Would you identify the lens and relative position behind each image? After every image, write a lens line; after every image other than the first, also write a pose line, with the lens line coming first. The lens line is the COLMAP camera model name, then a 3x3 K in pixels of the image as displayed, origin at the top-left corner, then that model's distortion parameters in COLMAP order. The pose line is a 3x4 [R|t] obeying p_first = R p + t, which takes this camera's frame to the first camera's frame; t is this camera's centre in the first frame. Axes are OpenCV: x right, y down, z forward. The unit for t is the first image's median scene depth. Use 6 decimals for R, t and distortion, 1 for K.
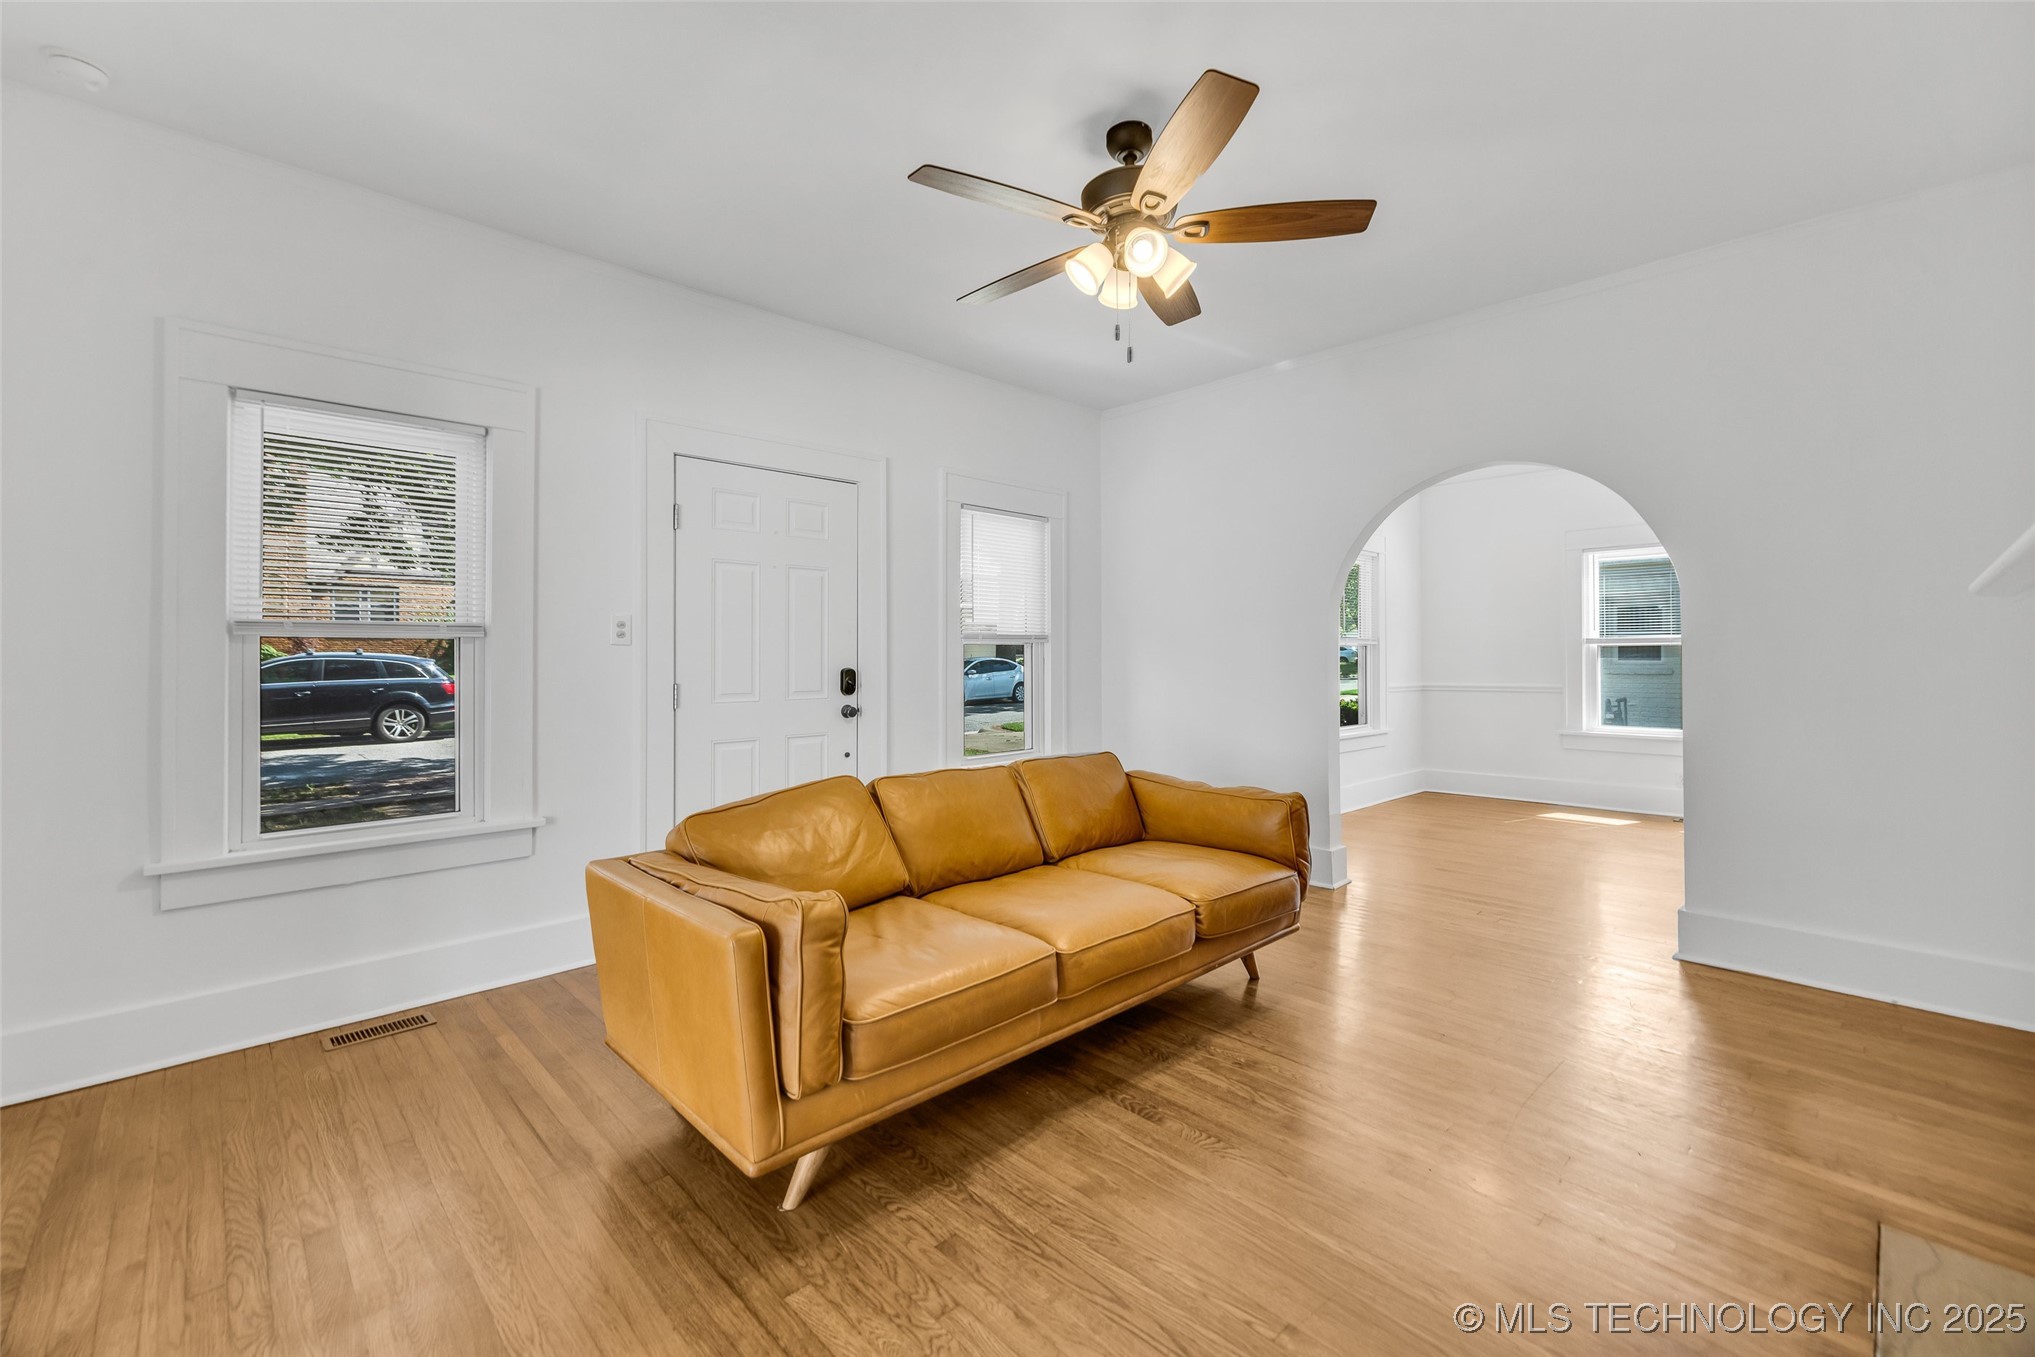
lens RADIAL K [[853.5, 0, 1028.2], [0, 853.5, 652.8], [0, 0, 1]] dist [0.003053, 0.000321]
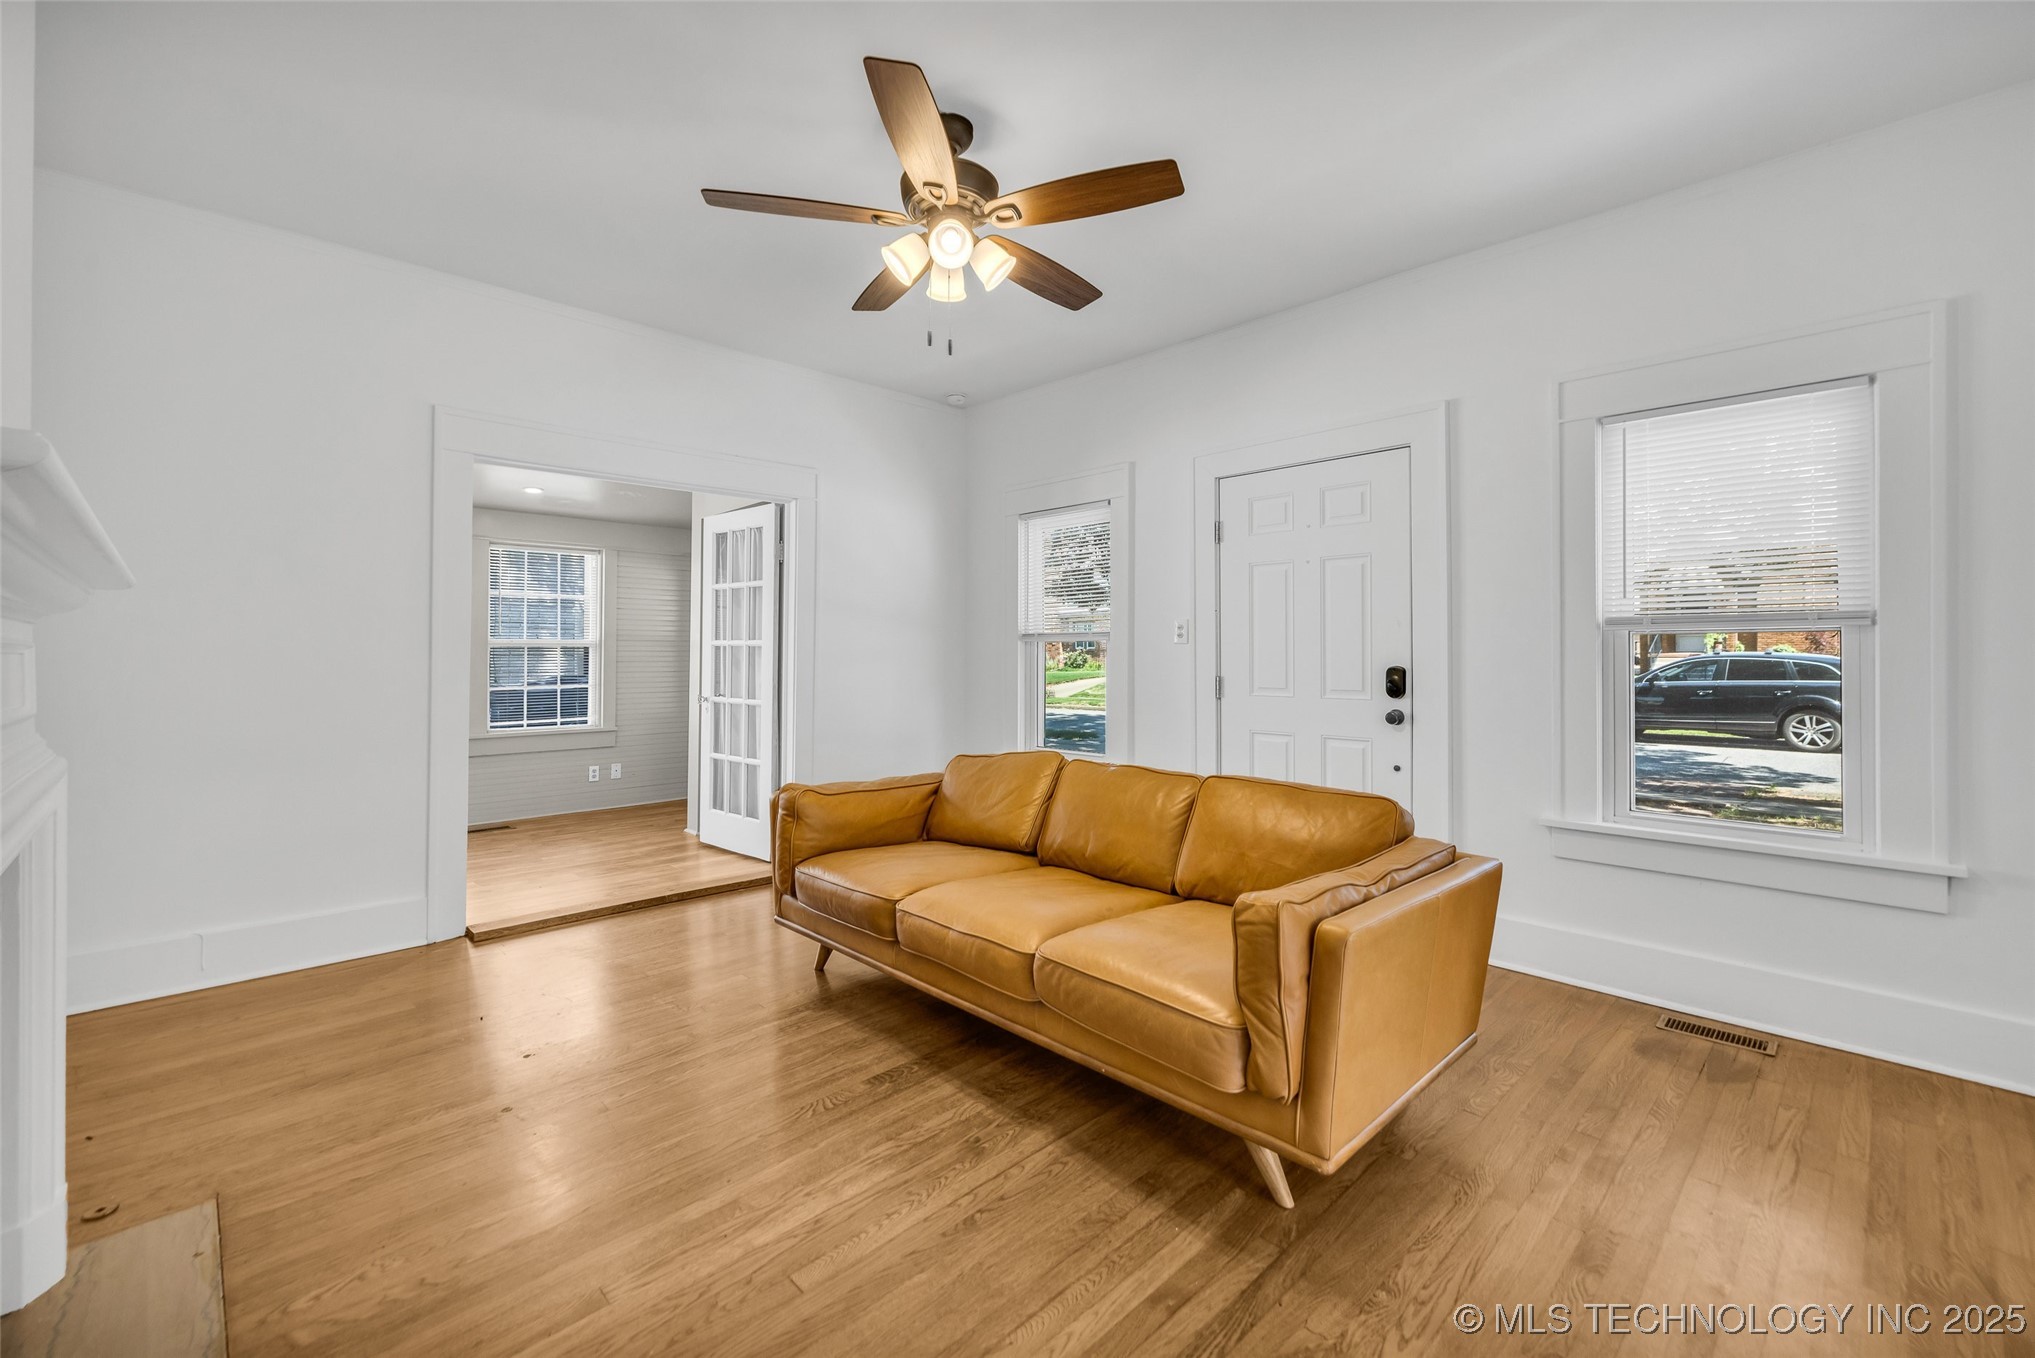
lens RADIAL K [[842.3, 0, 1019.3], [0, 842.3, 666.3], [0, 0, 1]] dist [-0.018853, -0.000025]
pose [[0.008375, 0.014650, -0.999858, 0.725193], [-0.001046, 0.999892, 0.014642, 0.006354], [0.999964, 0.000923, 0.008389, 0.714162]]
